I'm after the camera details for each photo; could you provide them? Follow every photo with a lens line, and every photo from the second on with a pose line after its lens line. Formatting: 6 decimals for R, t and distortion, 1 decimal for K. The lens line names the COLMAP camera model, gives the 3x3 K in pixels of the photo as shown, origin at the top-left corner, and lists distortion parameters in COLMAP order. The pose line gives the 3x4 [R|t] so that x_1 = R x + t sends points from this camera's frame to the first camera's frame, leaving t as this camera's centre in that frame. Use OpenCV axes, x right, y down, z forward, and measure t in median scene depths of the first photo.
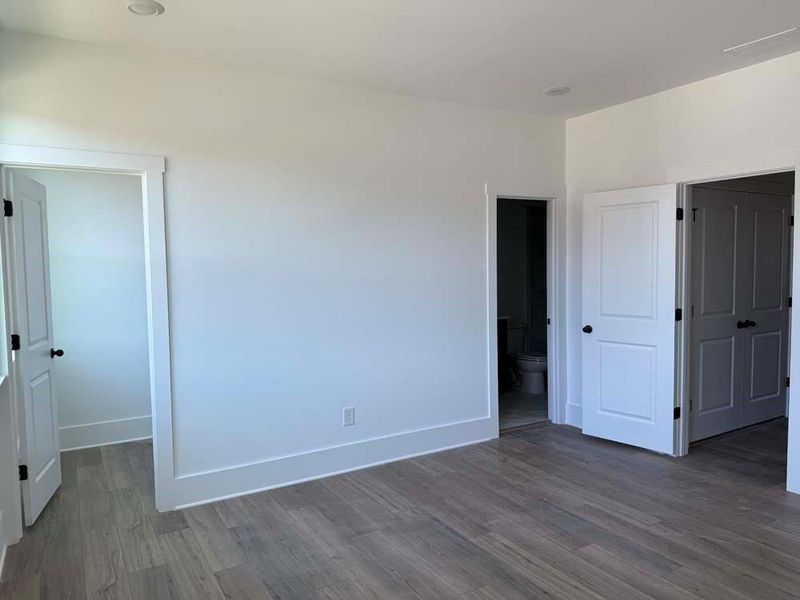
lens RADIAL K [[562.3, 0, 400.0], [0, 562.3, 300.0], [0, 0, 1]] dist [0.053077, -0.069675]
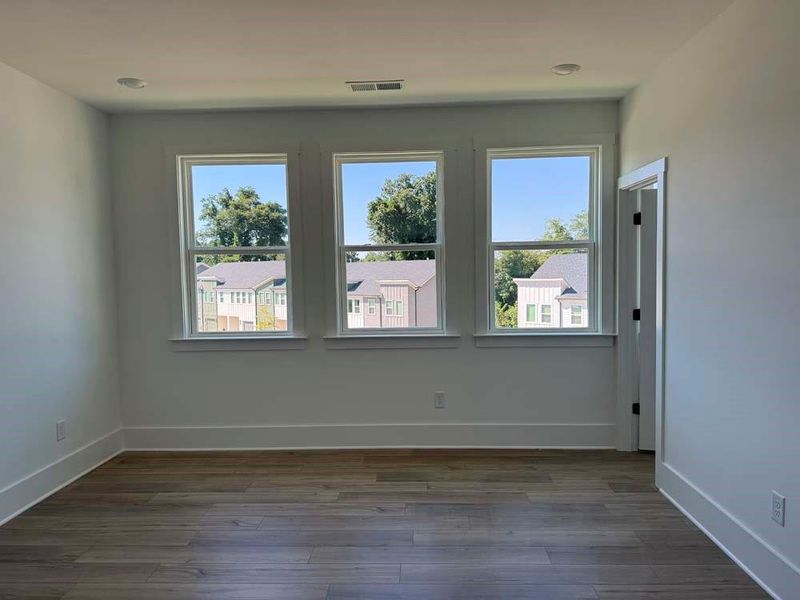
lens RADIAL K [[562.3, 0, 400.0], [0, 562.3, 300.0], [0, 0, 1]] dist [0.053077, -0.069675]
pose [[-0.539674, 0.067203, -0.839188, 0.813183], [-0.024897, 0.995099, 0.095700, -0.081021], [0.841506, 0.072540, -0.535356, 1.264657]]
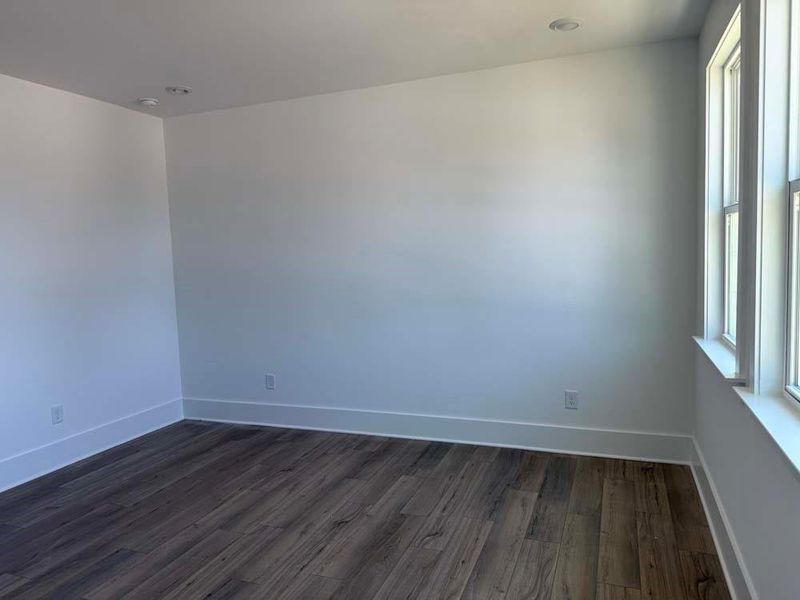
lens RADIAL K [[562.3, 0, 400.0], [0, 562.3, 300.0], [0, 0, 1]] dist [0.053077, -0.069675]
pose [[-0.620845, -0.029619, 0.783373, -0.580209], [0.091214, 0.989769, 0.109712, -0.058566], [-0.778608, 0.139569, -0.611792, 1.044200]]
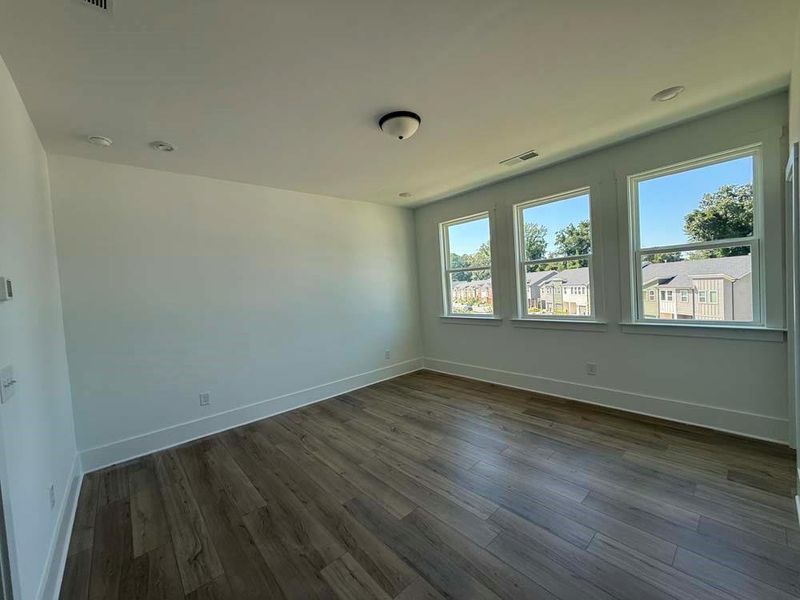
lens RADIAL K [[319.2, 0, 396.7], [0, 319.2, 300.0], [0, 0, 1]] dist [0.000578, 0.000476]
pose [[-0.979169, 0.084946, -0.184425, 0.413775], [0.067240, 0.992689, 0.100232, -0.088917], [0.191591, 0.085744, -0.977722, 1.546804]]
